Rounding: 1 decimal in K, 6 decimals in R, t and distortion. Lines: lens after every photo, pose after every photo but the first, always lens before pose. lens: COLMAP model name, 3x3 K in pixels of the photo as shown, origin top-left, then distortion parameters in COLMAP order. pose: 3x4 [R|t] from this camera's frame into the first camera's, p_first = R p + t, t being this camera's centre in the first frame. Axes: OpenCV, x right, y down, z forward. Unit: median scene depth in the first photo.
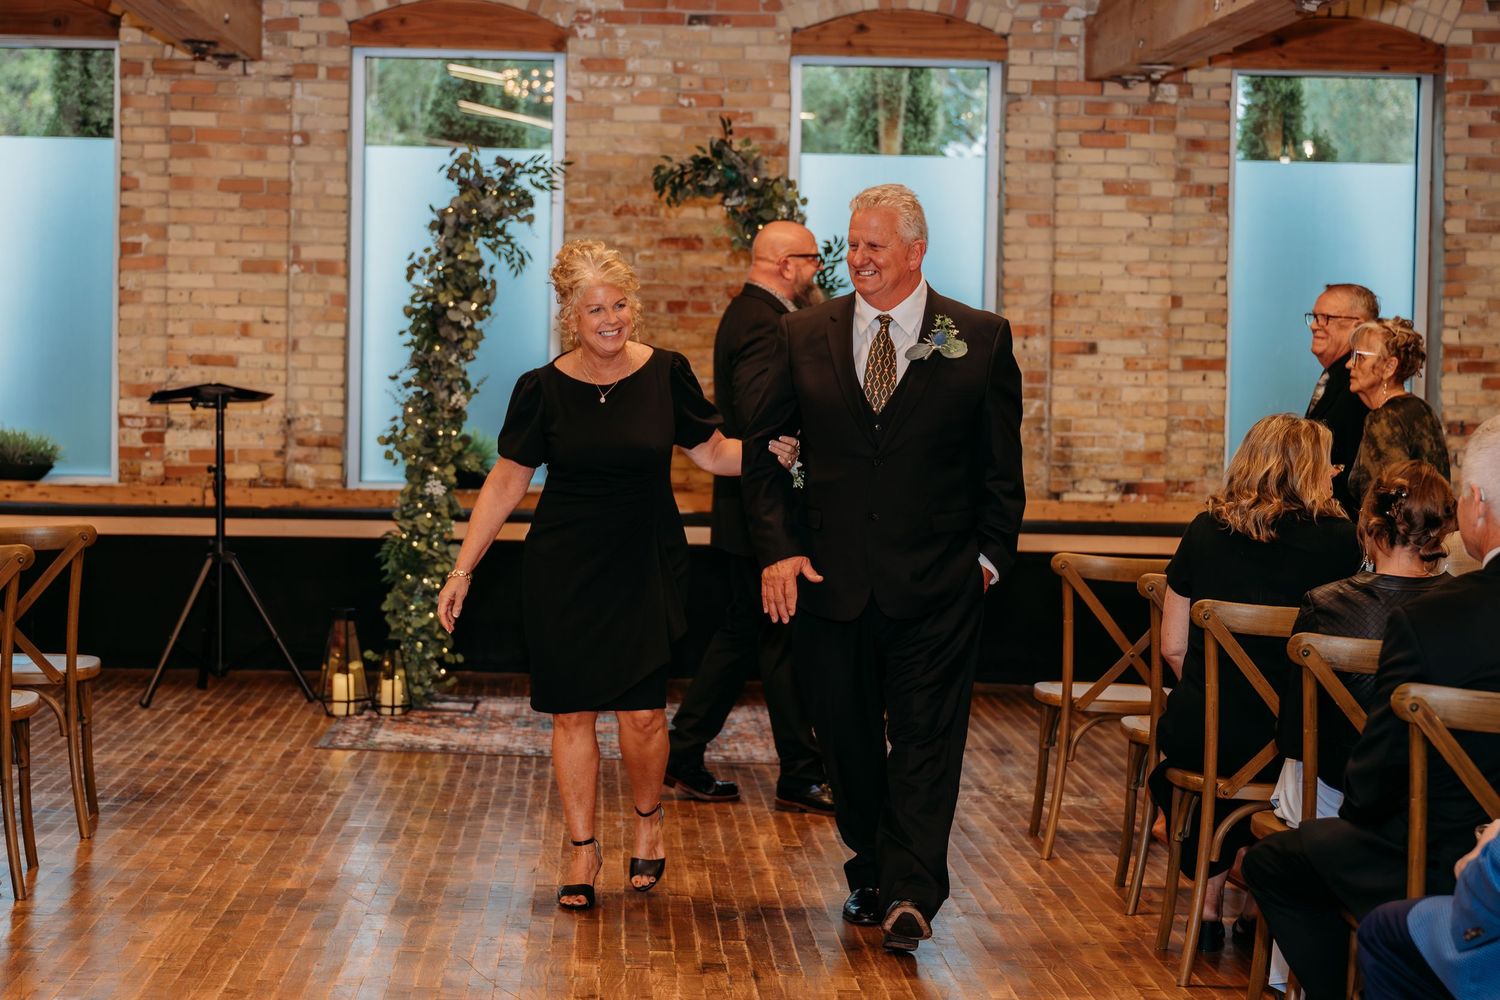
lens RADIAL K [[2837.4, 0, 750.0], [0, 2837.4, 500.0], [0, 0, 1]] dist [-0.030731, 0.007070]
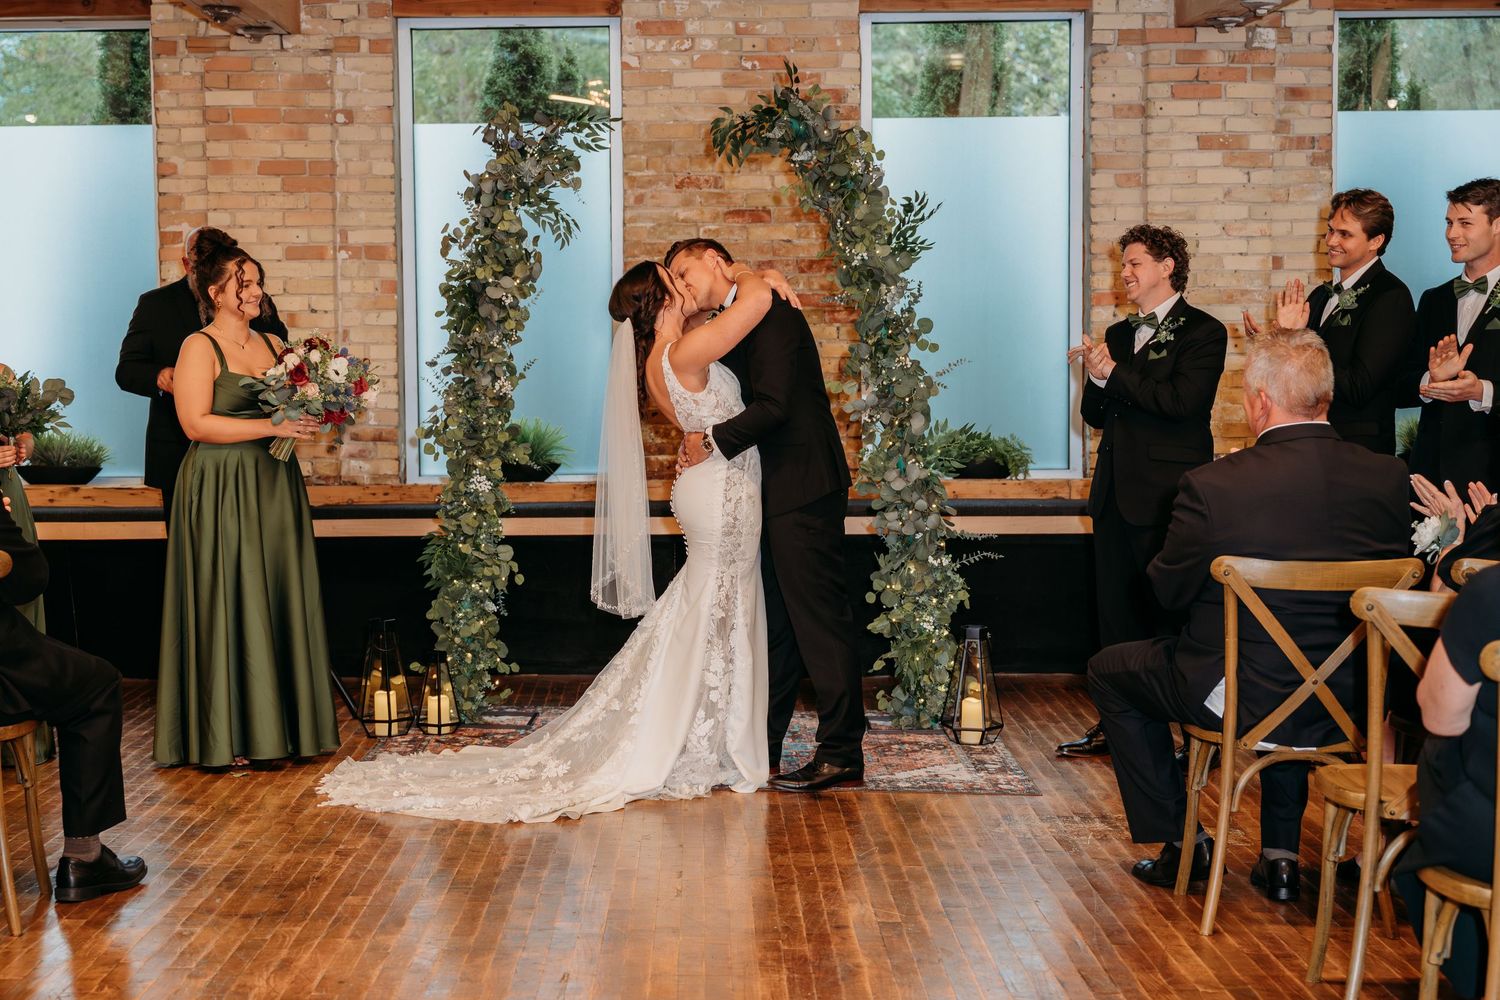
lens RADIAL K [[2085.1, 0, 684.9], [0, 2085.1, 551.6], [0, 0, 1]] dist [-0.004952, -0.078274]
pose [[0.997475, -0.022074, -0.067503, -0.000748], [0.024753, 0.998928, 0.039109, -0.006484], [0.066567, -0.040681, 0.996952, 0.308407]]
